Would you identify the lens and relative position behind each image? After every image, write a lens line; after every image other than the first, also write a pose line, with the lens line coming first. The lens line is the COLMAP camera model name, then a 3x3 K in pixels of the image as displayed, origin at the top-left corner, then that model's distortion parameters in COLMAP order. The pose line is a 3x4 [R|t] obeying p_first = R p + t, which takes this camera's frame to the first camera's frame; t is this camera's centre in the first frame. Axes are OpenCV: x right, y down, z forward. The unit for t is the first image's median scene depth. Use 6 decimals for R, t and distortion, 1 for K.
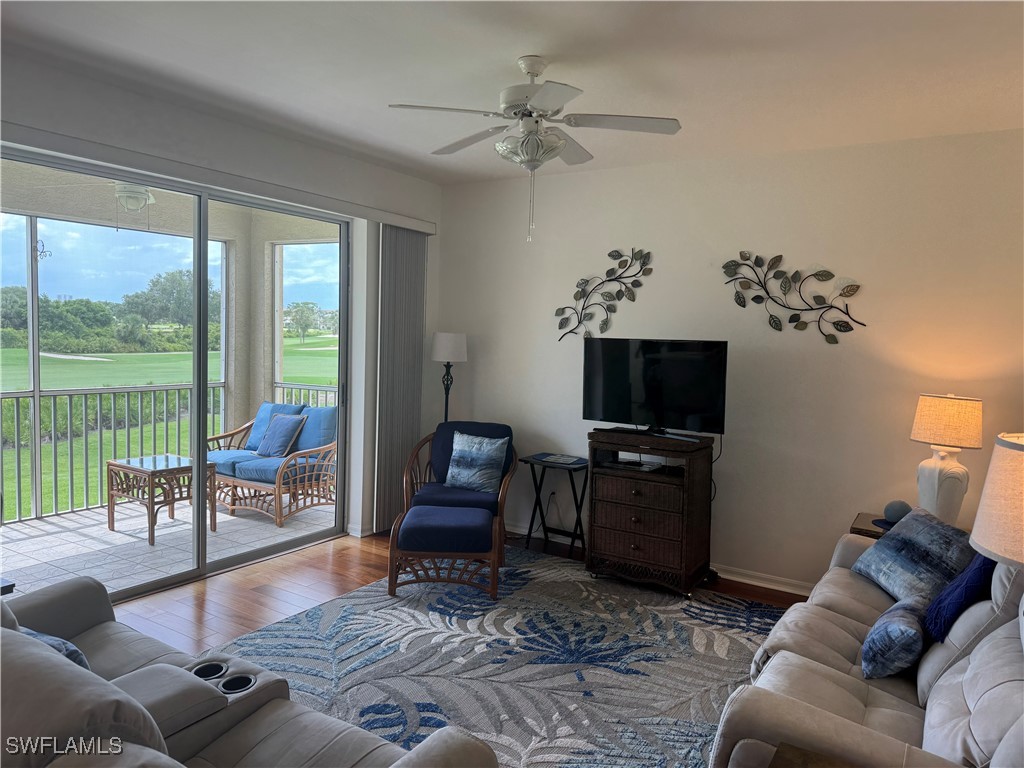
lens RADIAL K [[719.0, 0, 513.3], [0, 719.0, 382.2], [0, 0, 1]] dist [0.088449, -0.101759]
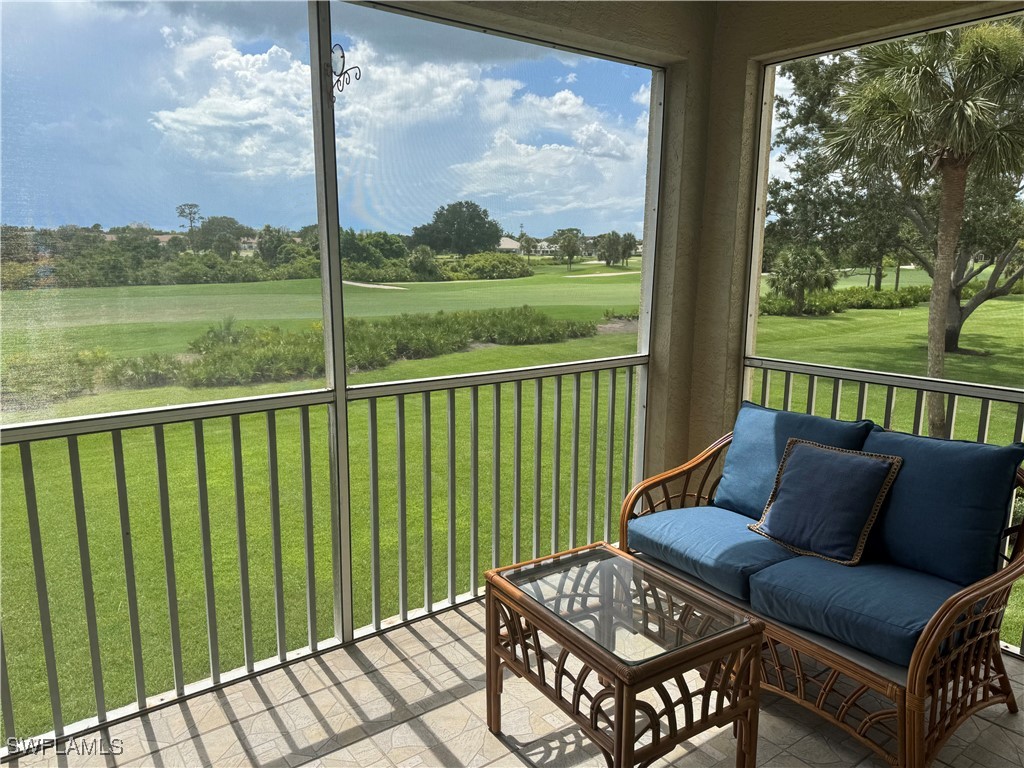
lens RADIAL K [[719.0, 0, 513.7], [0, 719.0, 385.3], [0, 0, 1]] dist [0.088449, -0.101759]
pose [[0.938928, 0.041500, -0.341603, -0.309458], [-0.004950, 0.994228, 0.107178, -0.032811], [0.344079, -0.098941, 0.933713, 0.483970]]
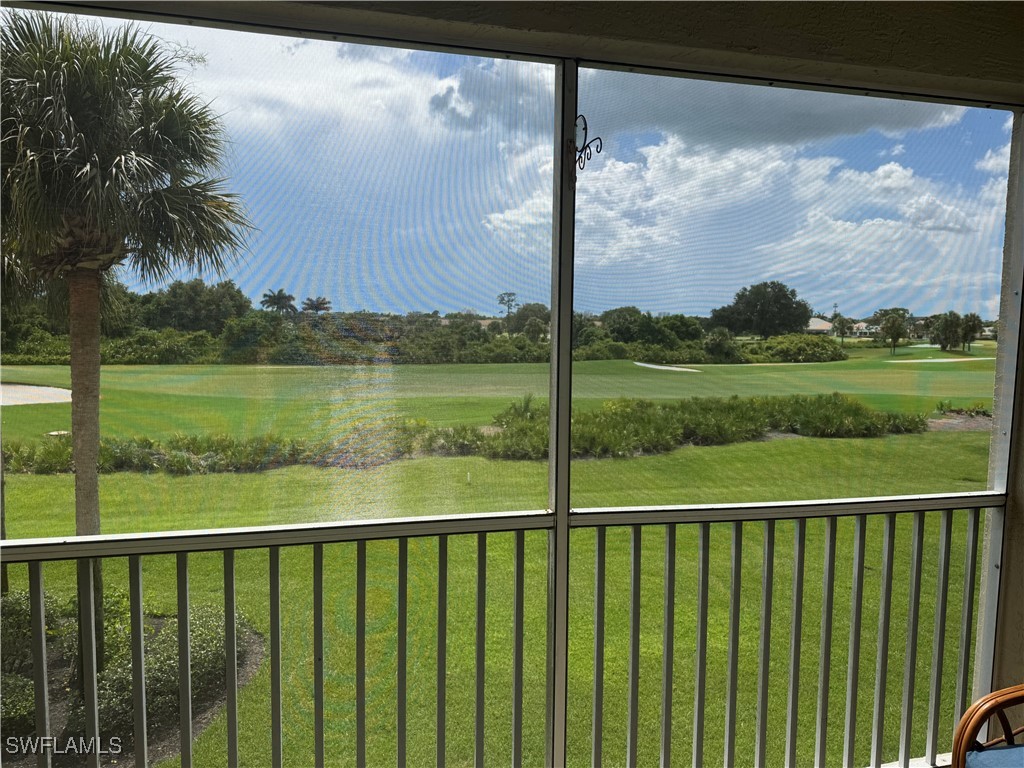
lens RADIAL K [[719.0, 0, 512.2], [0, 719.0, 383.8], [0, 0, 1]] dist [0.088449, -0.101759]
pose [[0.728578, 0.031739, -0.684227, -0.326161], [-0.040123, 0.999188, 0.003625, -0.046251], [0.683786, 0.024812, 0.729260, 0.559284]]
